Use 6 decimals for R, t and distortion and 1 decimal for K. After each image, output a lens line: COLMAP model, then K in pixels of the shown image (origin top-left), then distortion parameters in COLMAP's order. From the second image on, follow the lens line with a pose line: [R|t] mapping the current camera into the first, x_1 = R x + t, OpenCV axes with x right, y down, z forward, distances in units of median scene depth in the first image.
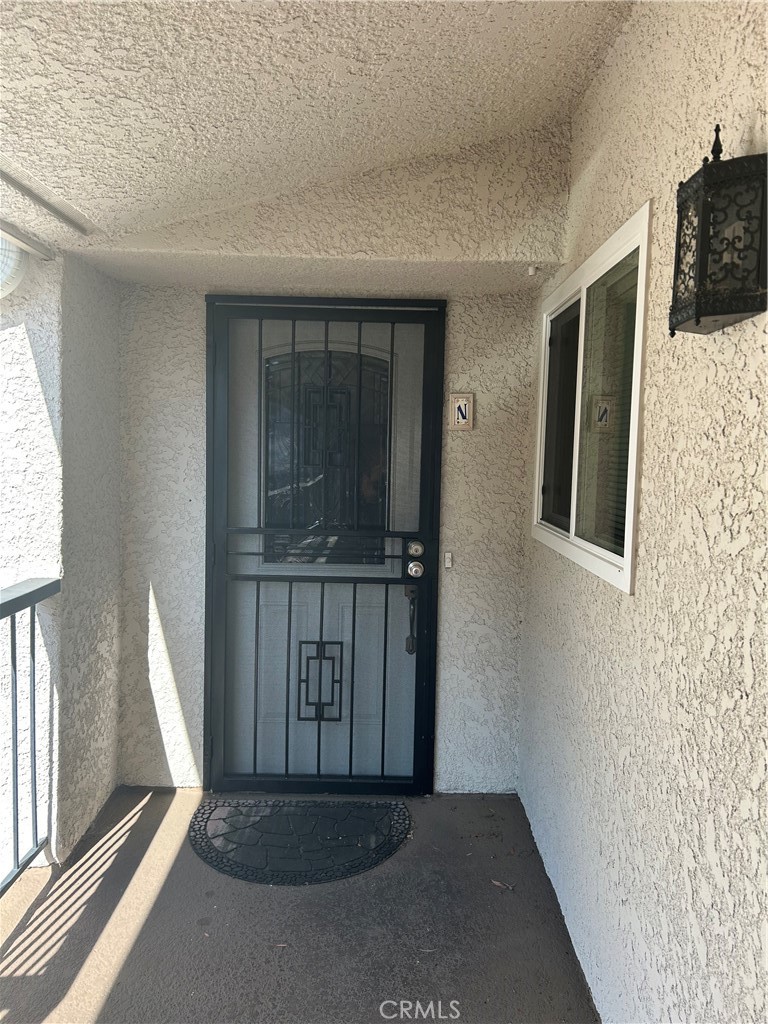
lens RADIAL K [[771.6, 0, 386.1], [0, 771.6, 509.1], [0, 0, 1]] dist [0.028051, -0.040970]
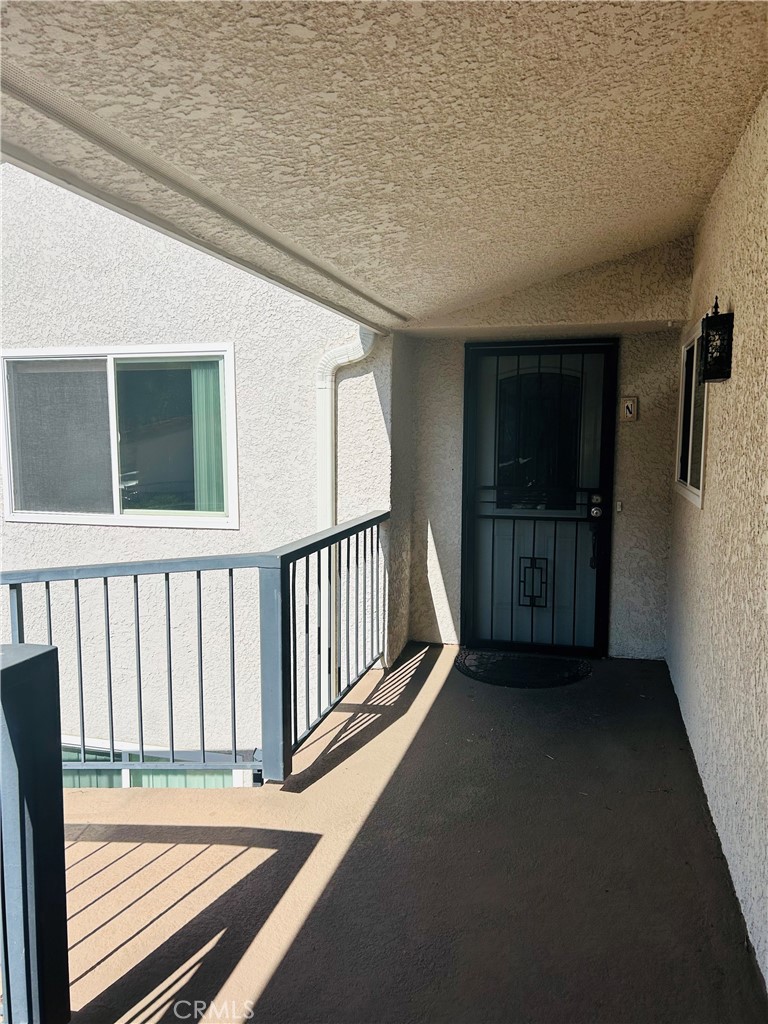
lens RADIAL K [[771.6, 0, 366.3], [0, 771.6, 522.0], [0, 0, 1]] dist [0.028051, -0.040970]
pose [[0.961067, 0.009739, -0.276143, 0.023298], [0.001114, 0.999234, 0.039119, 0.037267], [0.276313, -0.037904, 0.960320, -0.632997]]
